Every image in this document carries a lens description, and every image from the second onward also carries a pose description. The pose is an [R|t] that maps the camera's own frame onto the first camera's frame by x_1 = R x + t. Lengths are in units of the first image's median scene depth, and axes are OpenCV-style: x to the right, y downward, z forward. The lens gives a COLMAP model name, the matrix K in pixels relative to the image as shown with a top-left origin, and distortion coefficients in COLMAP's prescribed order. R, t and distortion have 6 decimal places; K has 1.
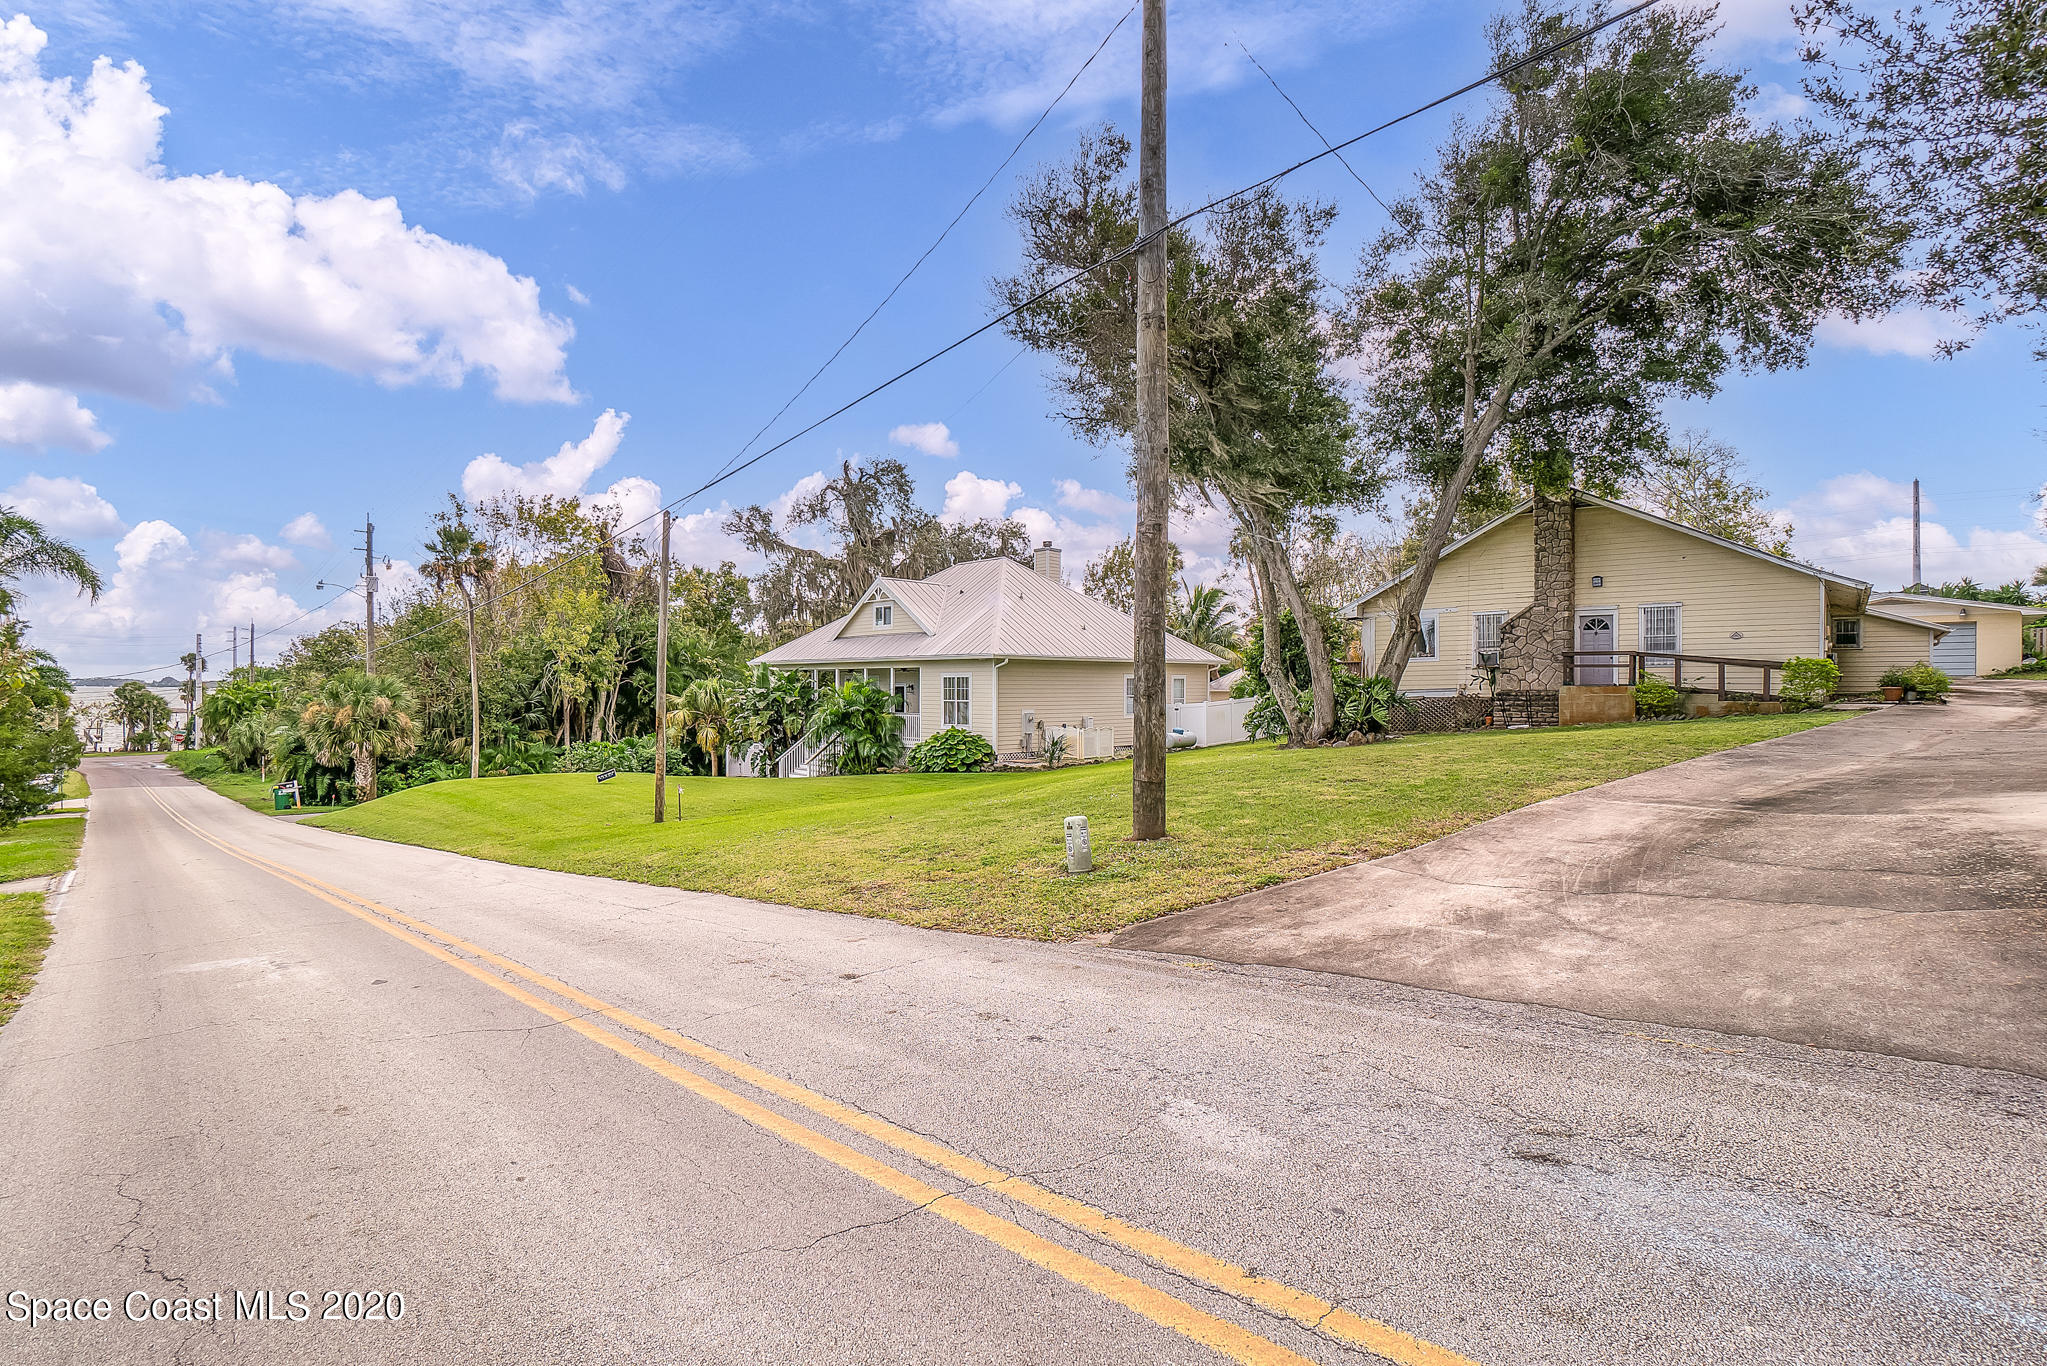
lens RADIAL K [[925.9, 0, 1010.7], [0, 925.9, 679.8], [0, 0, 1]] dist [-0.055118, 0.018898]
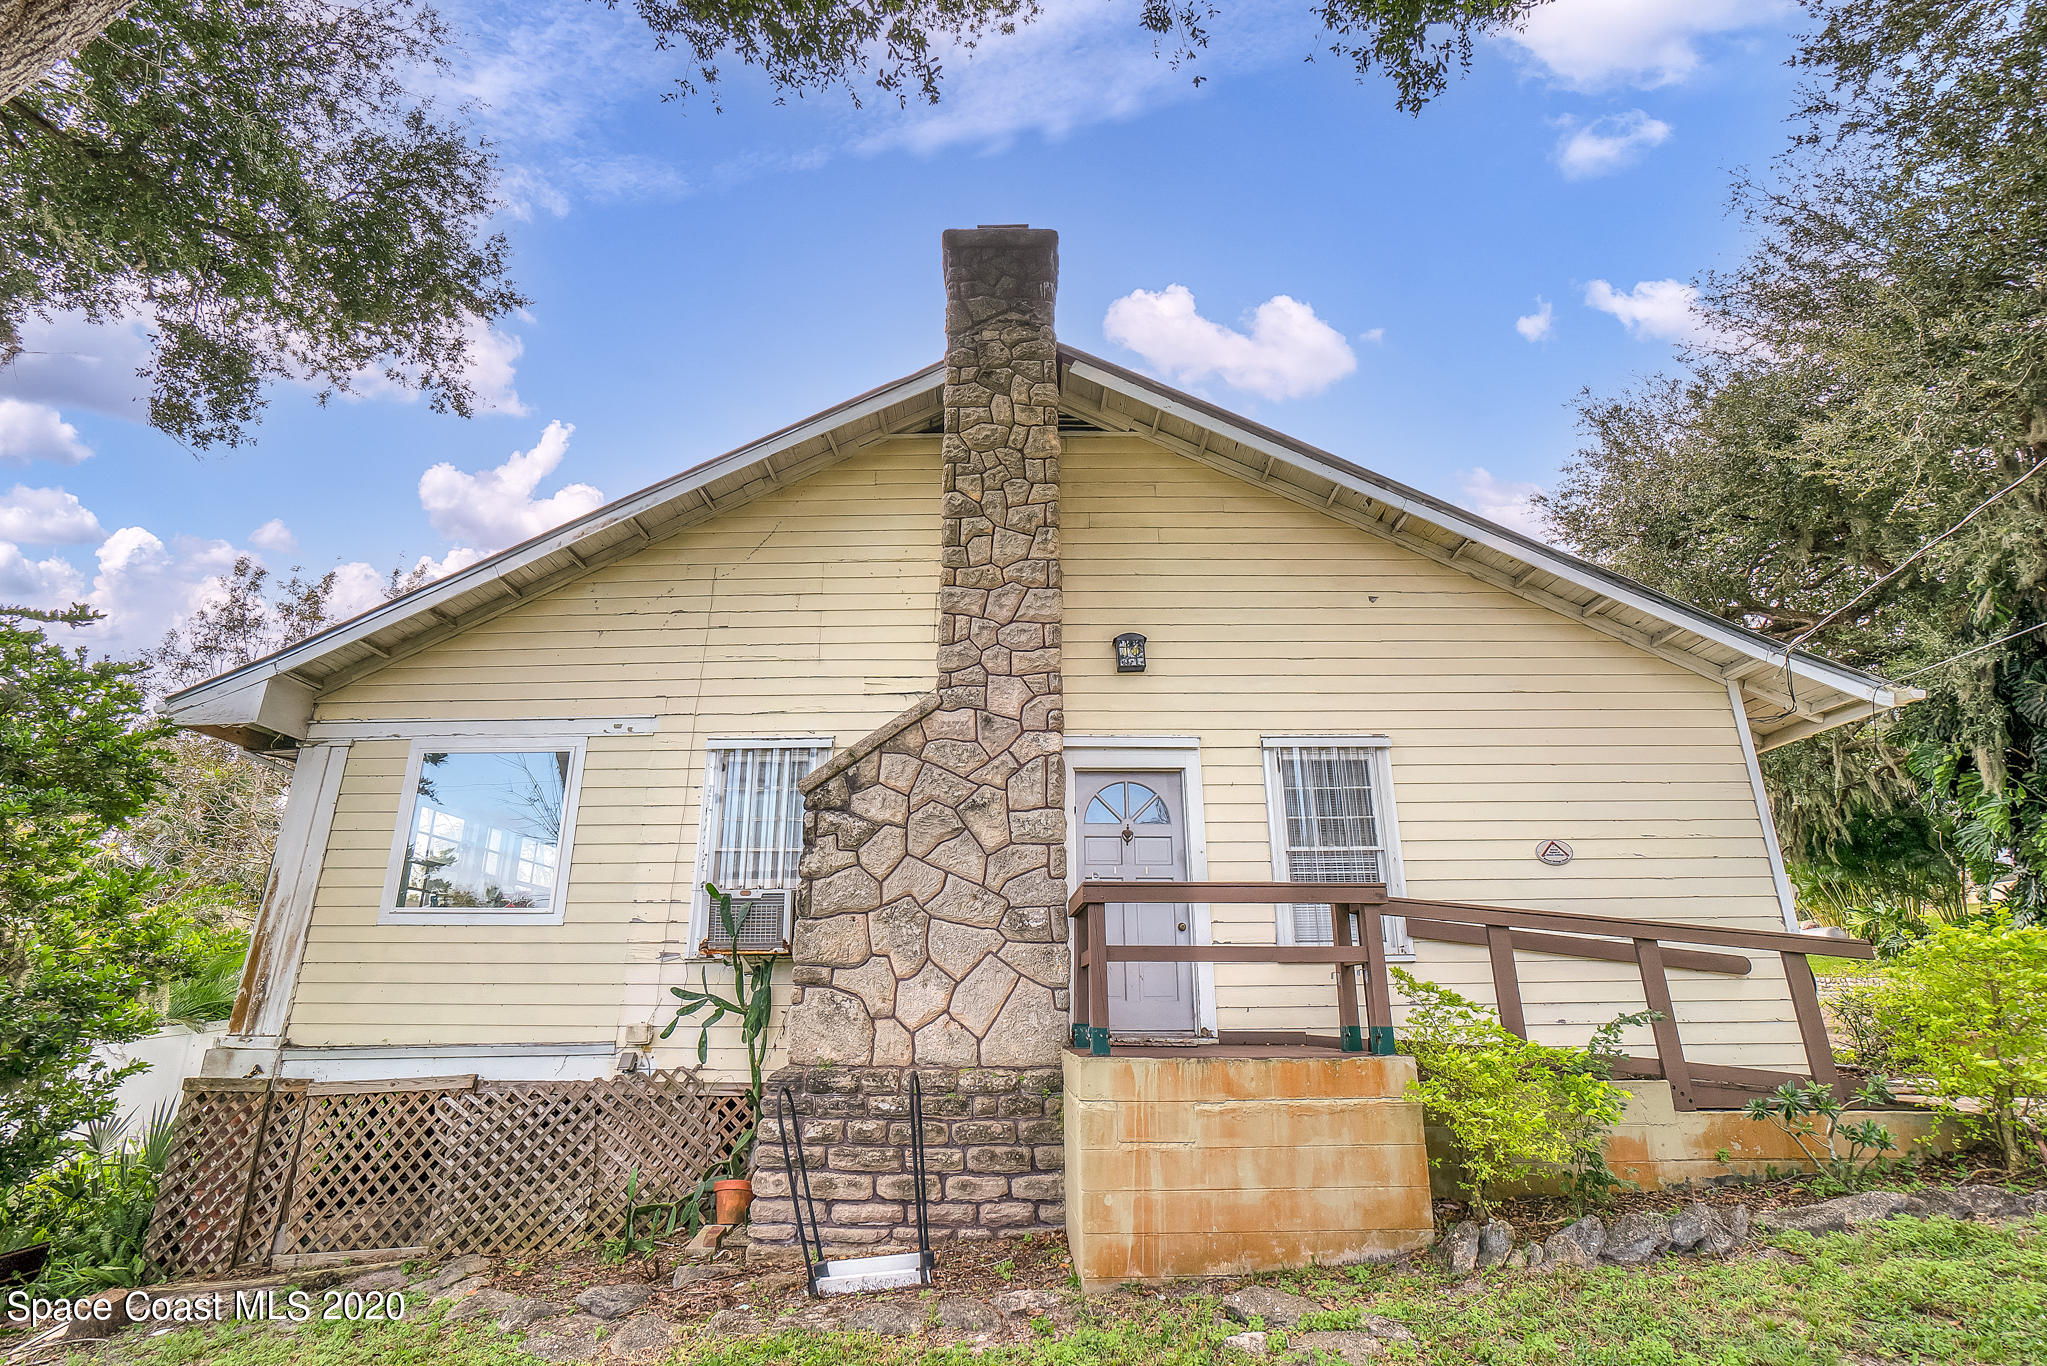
lens RADIAL K [[912.4, 0, 1015.1], [0, 912.4, 682.7], [0, 0, 1]] dist [-0.067206, 0.024316]
pose [[0.746991, 0.221594, 0.626818, 0.435697], [-0.008307, 0.945856, -0.324481, -0.005754], [-0.664782, 0.237177, 0.708386, 0.813205]]
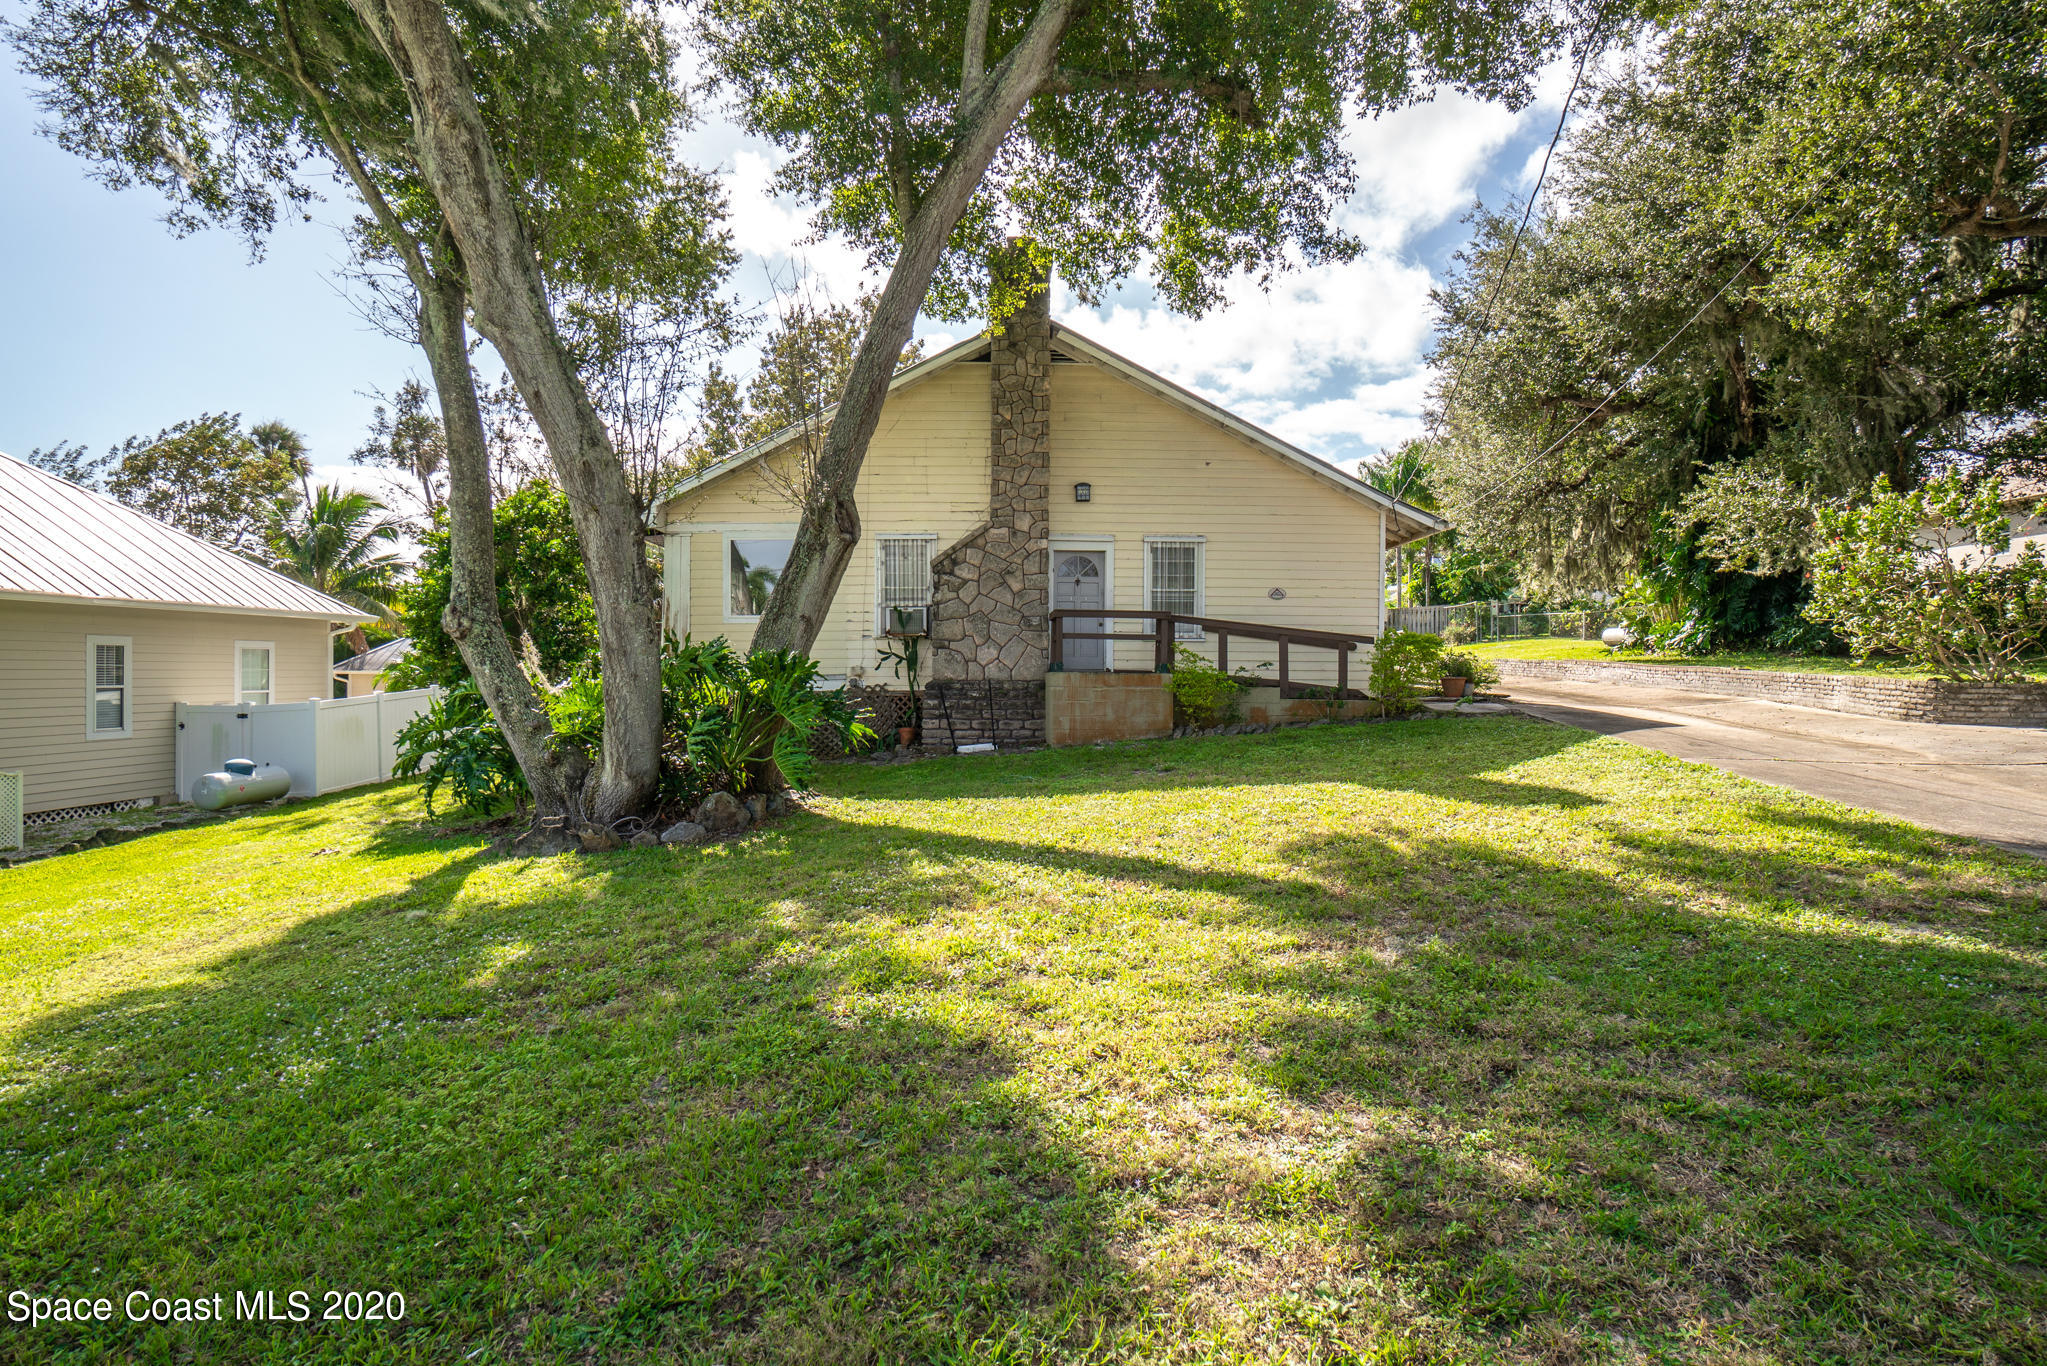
lens RADIAL K [[1051.9, 0, 1023.5], [0, 1051.9, 683.0], [0, 0, 1]] dist [-0.012761, 0.000177]
pose [[0.725611, 0.005815, 0.688081, 0.155979], [-0.013956, 0.999883, 0.006267, 0.009403], [-0.687964, -0.014150, 0.725607, 0.531149]]
